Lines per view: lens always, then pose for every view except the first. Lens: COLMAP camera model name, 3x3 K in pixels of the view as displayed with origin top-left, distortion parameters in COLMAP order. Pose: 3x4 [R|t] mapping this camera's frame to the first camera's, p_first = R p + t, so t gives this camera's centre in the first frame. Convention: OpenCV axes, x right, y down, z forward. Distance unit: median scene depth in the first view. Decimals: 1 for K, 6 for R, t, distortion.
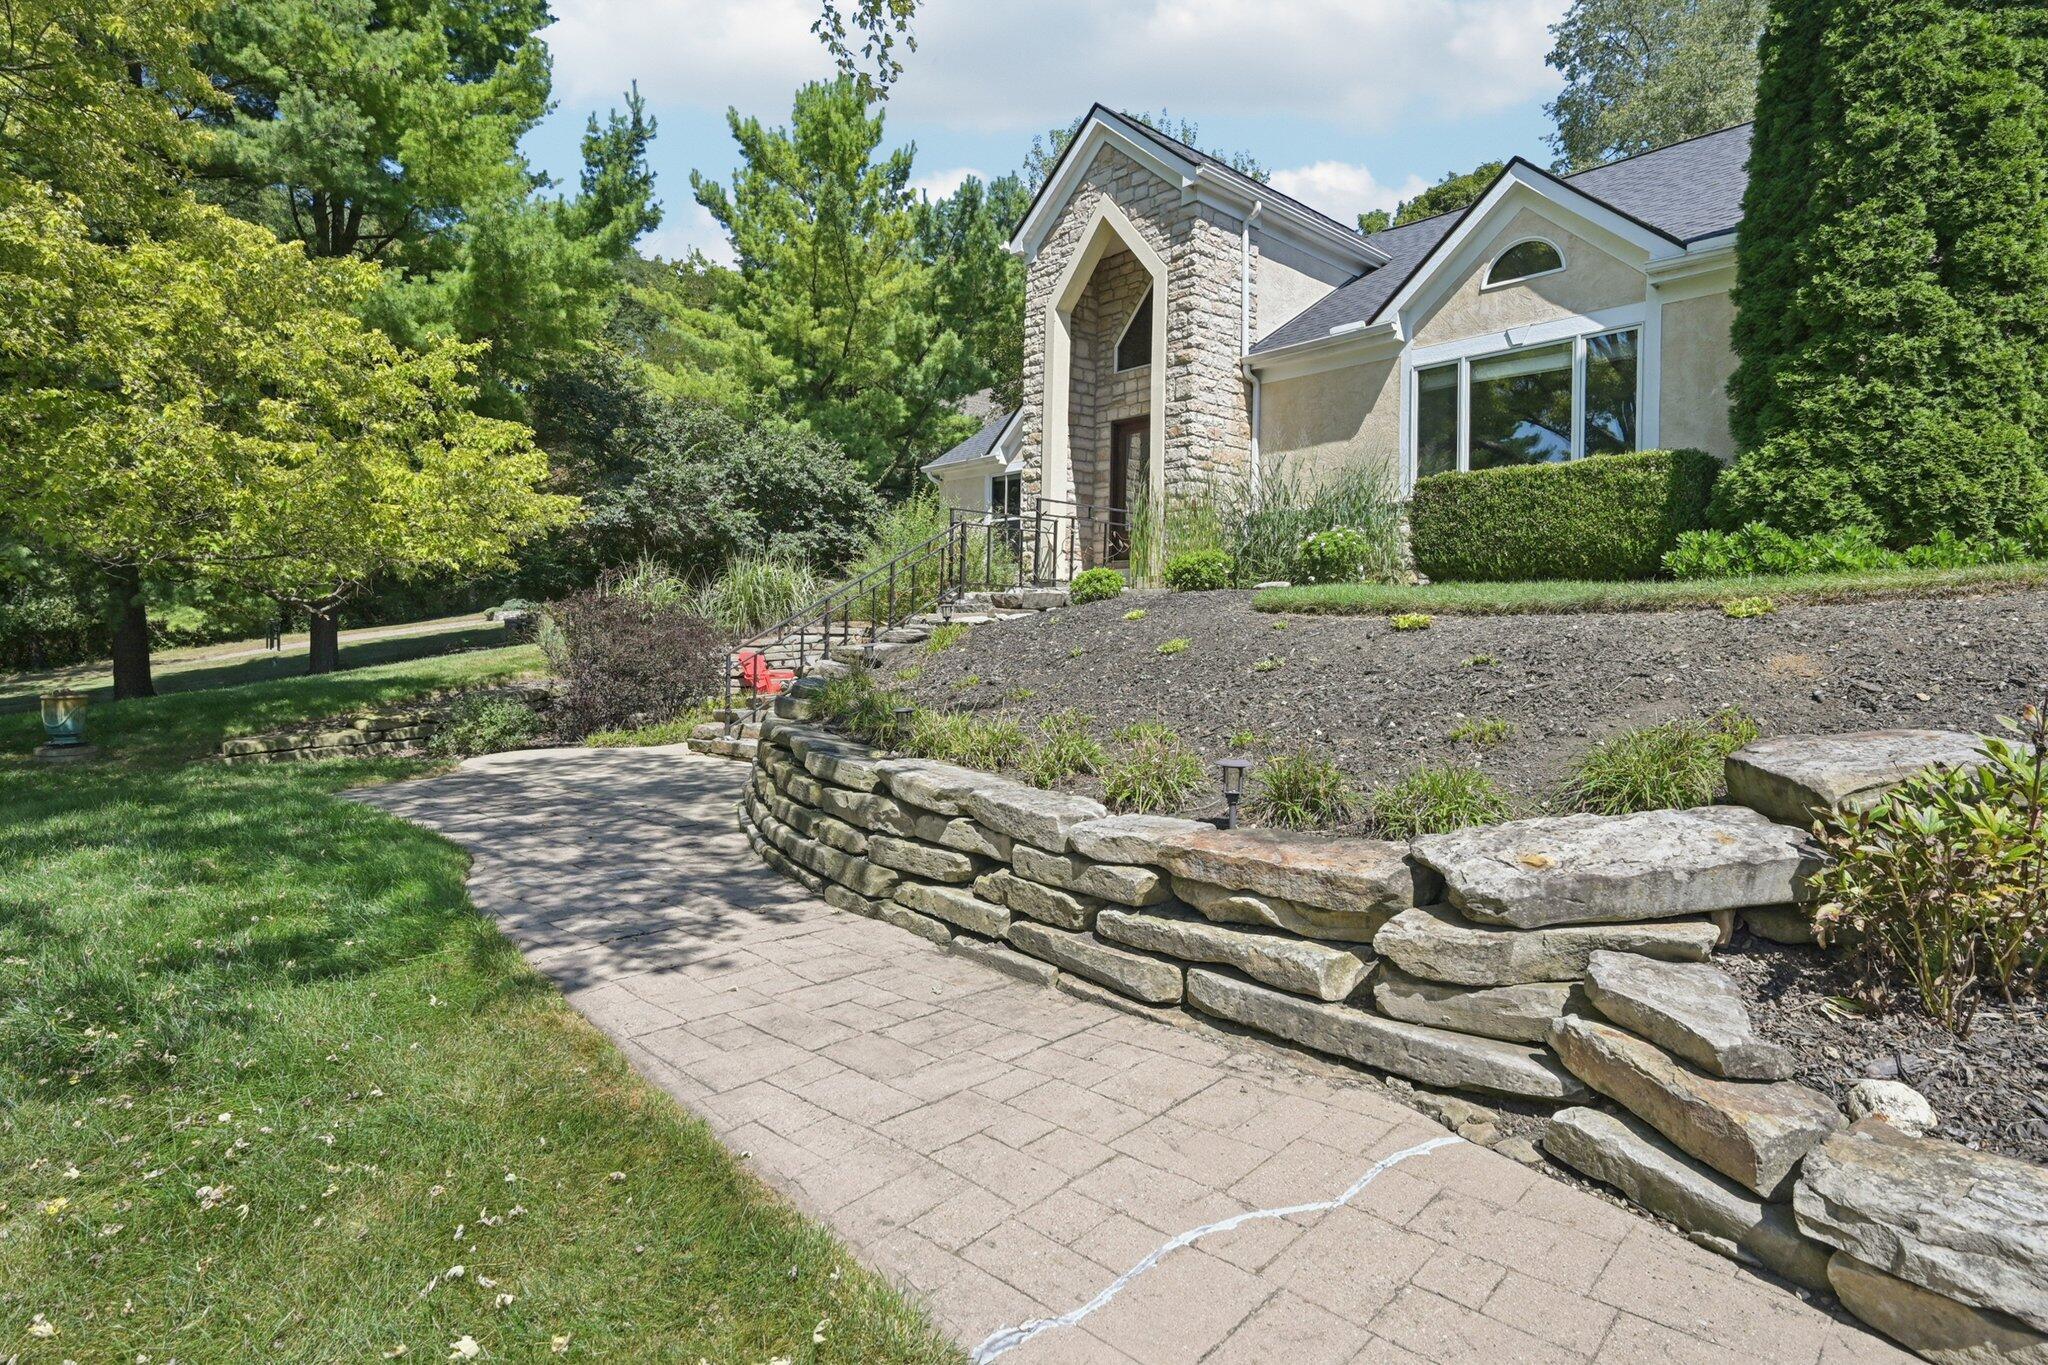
lens RADIAL K [[1079.5, 0, 1018.8], [0, 1079.5, 667.9], [0, 0, 1]] dist [-0.003465, 0.001209]
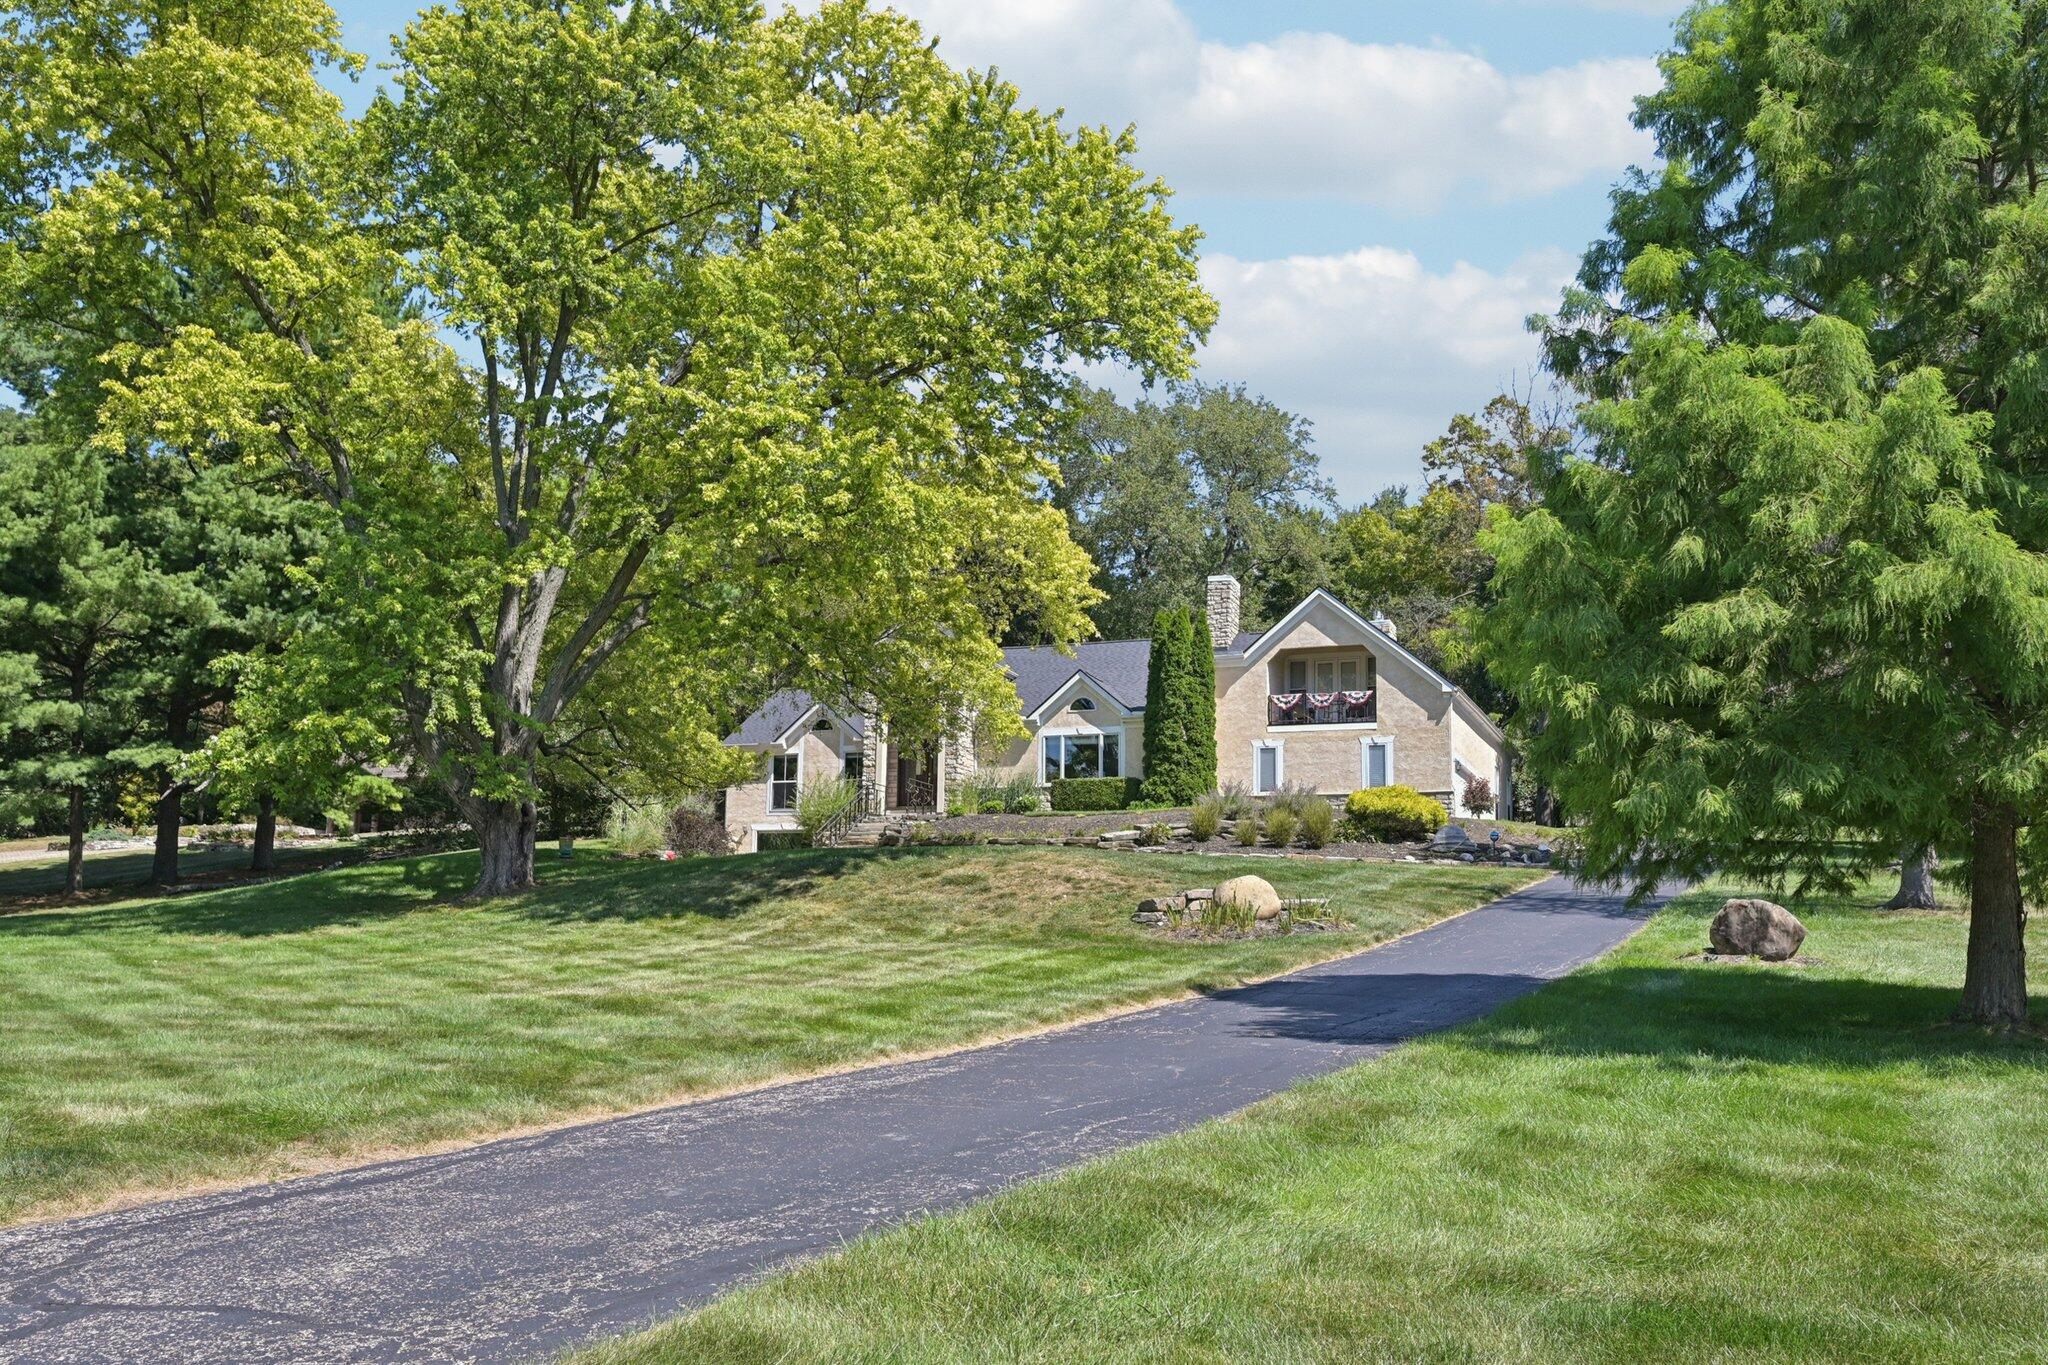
lens RADIAL K [[1838.4, 0, 1002.8], [0, 1838.4, 694.2], [0, 0, 1]] dist [0.002718, -0.009957]
pose [[0.892518, 0.073449, 0.444991, -1.573663], [0.009050, 0.983535, -0.180489, 0.390347], [-0.450921, 0.165117, 0.877158, -2.648089]]
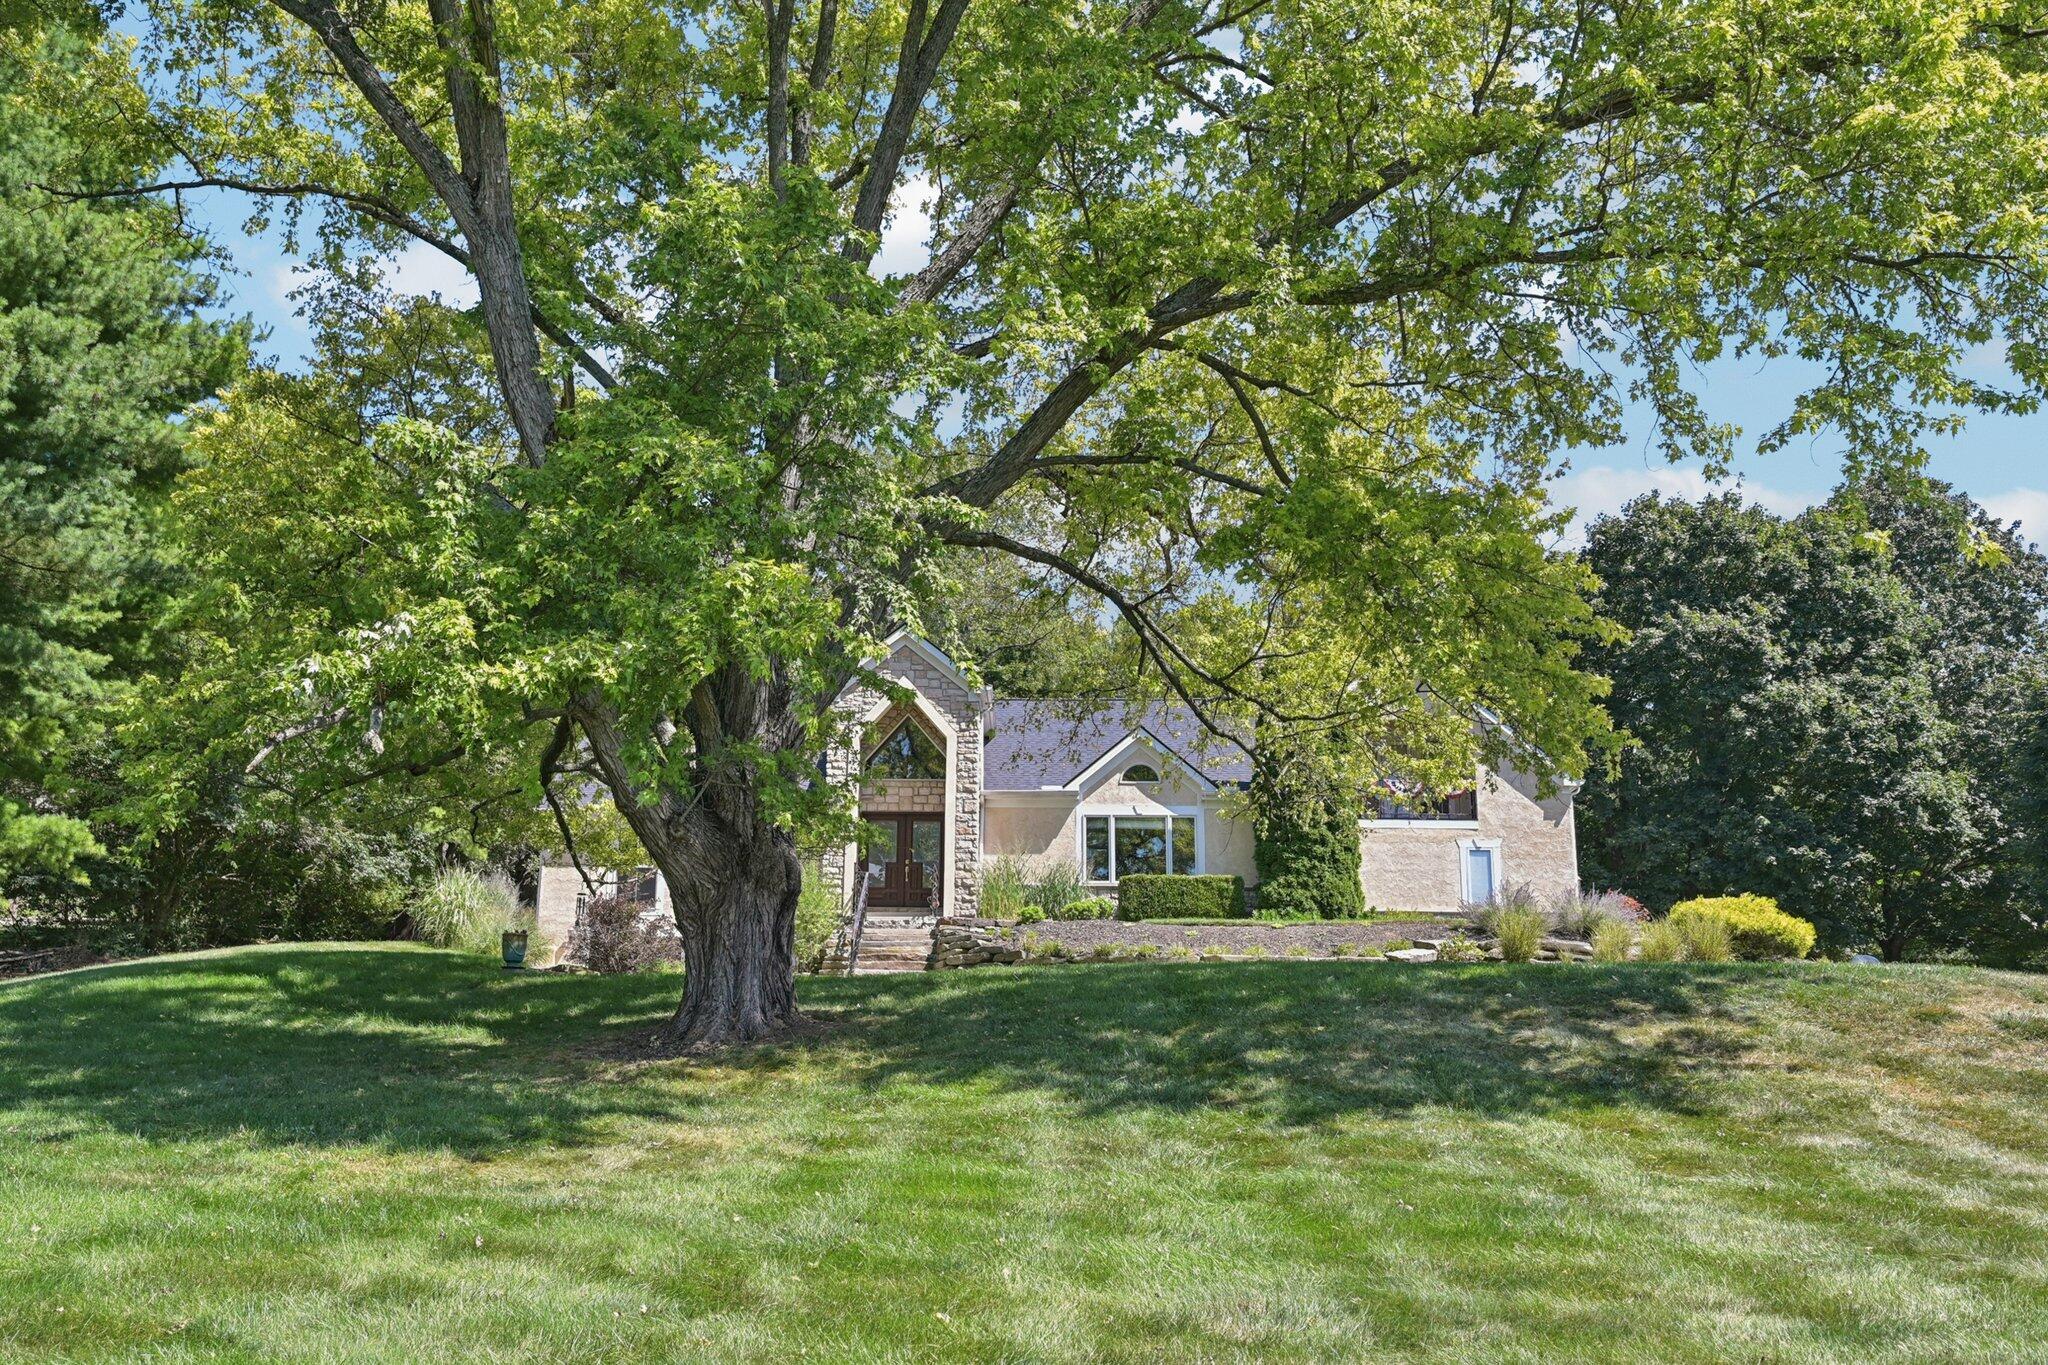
lens RADIAL K [[1838.4, 0, 1005.9], [0, 1838.4, 681.4], [0, 0, 1]] dist [0.002718, -0.009957]
pose [[0.677175, 0.173600, 0.715051, -1.868932], [0.021267, 0.966747, -0.254847, 0.279975], [-0.735515, 0.187783, 0.650965, -0.929703]]
